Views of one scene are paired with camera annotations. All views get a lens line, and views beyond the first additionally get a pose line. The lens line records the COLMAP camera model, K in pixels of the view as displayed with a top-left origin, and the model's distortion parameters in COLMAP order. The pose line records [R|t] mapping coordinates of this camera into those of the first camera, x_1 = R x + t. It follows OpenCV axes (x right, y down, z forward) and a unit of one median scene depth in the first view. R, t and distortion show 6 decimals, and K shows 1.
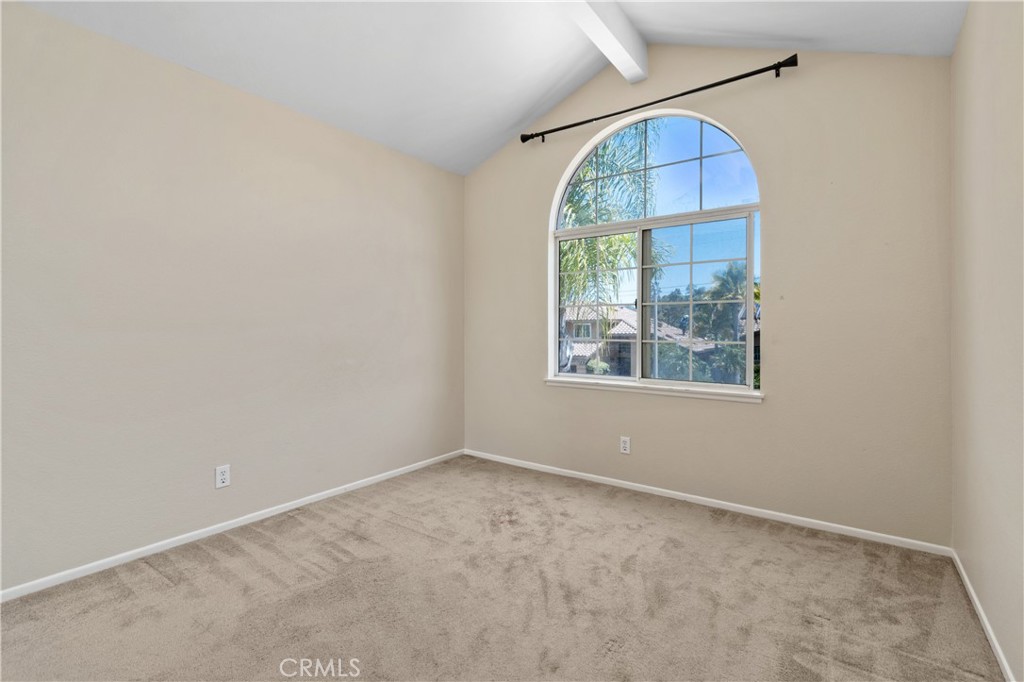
lens RADIAL K [[466.4, 0, 512.2], [0, 466.4, 336.8], [0, 0, 1]] dist [0.007655, -0.001817]
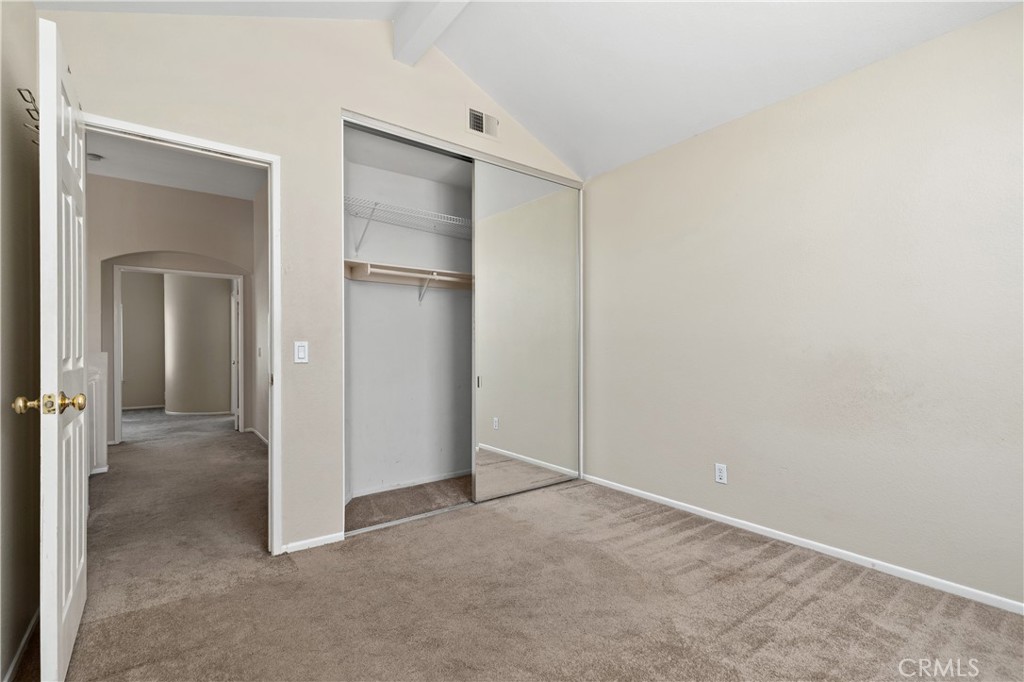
lens RADIAL K [[466.4, 0, 512.0], [0, 466.4, 343.2], [0, 0, 1]] dist [0.007655, -0.001817]
pose [[-0.267277, -0.001570, -0.963619, 0.656901], [-0.013137, 0.999912, 0.002015, -0.016501], [0.963530, 0.013197, -0.267274, 0.860751]]
